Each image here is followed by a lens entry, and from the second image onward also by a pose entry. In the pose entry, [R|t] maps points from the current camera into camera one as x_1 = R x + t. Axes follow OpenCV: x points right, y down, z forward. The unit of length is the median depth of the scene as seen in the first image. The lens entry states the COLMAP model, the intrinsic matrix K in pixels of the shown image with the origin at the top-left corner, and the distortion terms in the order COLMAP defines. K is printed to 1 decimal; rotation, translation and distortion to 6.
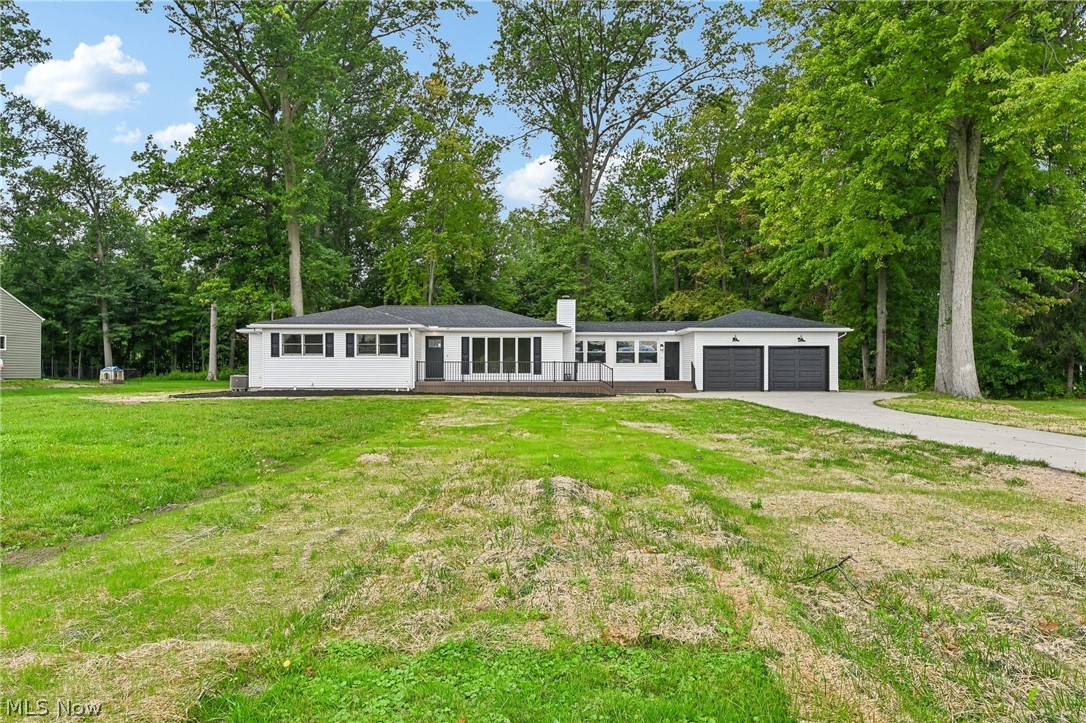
lens RADIAL K [[712.3, 0, 543.0], [0, 712.3, 361.5], [0, 0, 1]] dist [0.019466, -0.002968]
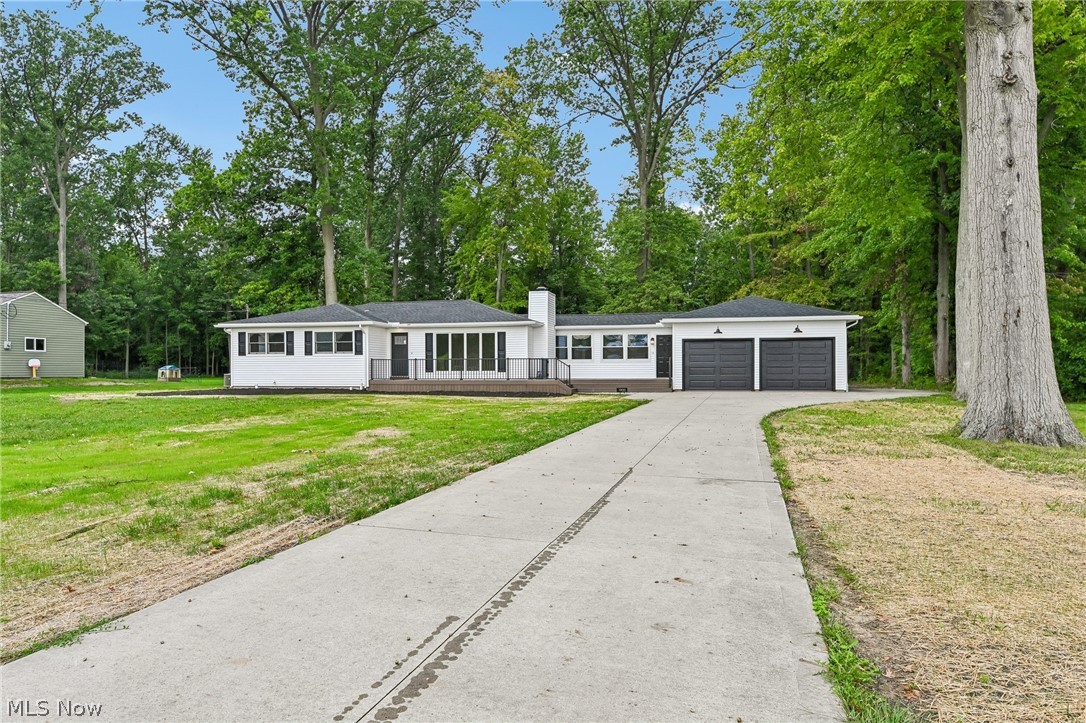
lens RADIAL K [[712.3, 0, 543.0], [0, 712.3, 361.5], [0, 0, 1]] dist [0.019466, -0.002968]
pose [[0.974096, -0.006499, -0.226042, 0.256240], [0.007880, 0.999955, 0.005207, -0.000137], [0.225998, -0.006854, 0.974104, 0.100383]]
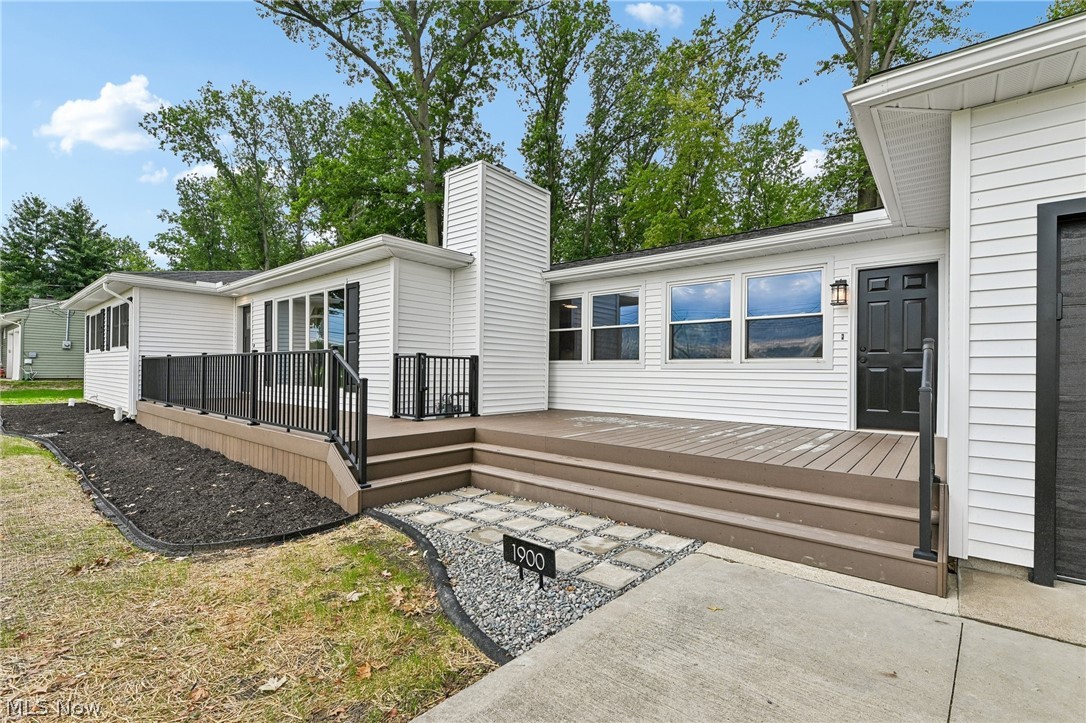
lens RADIAL K [[487.1, 0, 542.2], [0, 487.1, 364.1], [0, 0, 1]] dist [0.002988, -0.003146]
pose [[0.763697, -0.002656, -0.645570, 0.213517], [0.000296, 0.999993, -0.003763, 0.005412], [0.645575, 0.002683, 0.763692, 0.878747]]
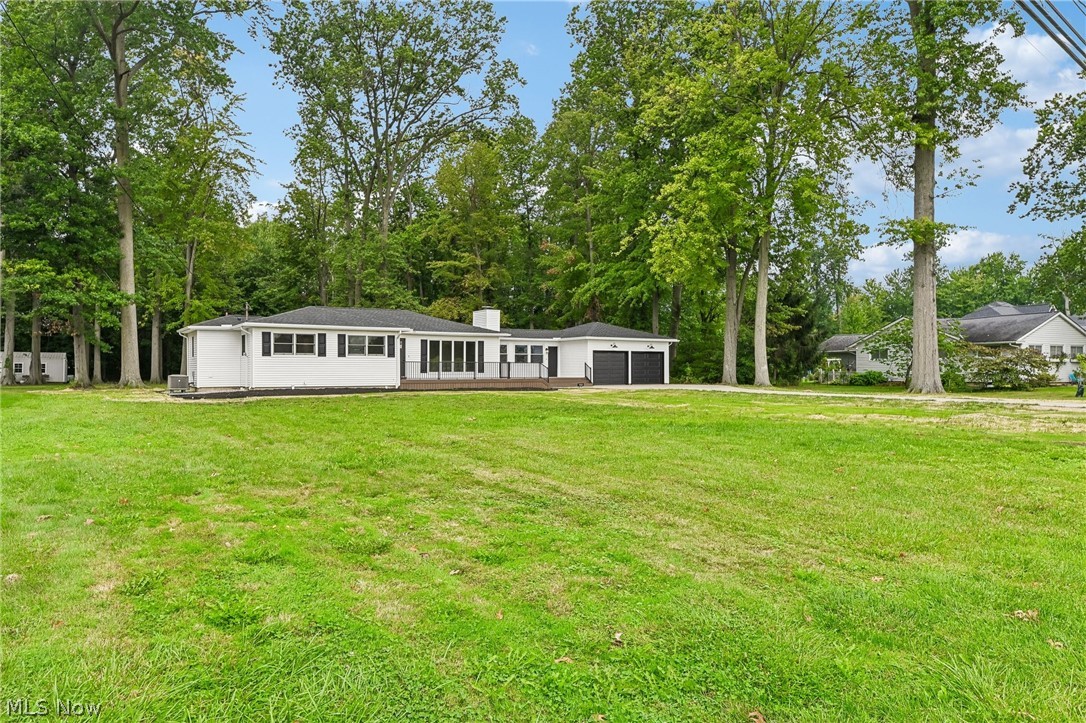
lens RADIAL K [[712.3, 0, 543.0], [0, 712.3, 361.5], [0, 0, 1]] dist [0.019466, -0.002968]
pose [[0.836610, 0.005159, 0.547775, -0.563559], [-0.005462, 0.999985, -0.001076, 0.000104], [-0.547772, -0.002092, 0.836625, -0.036898]]
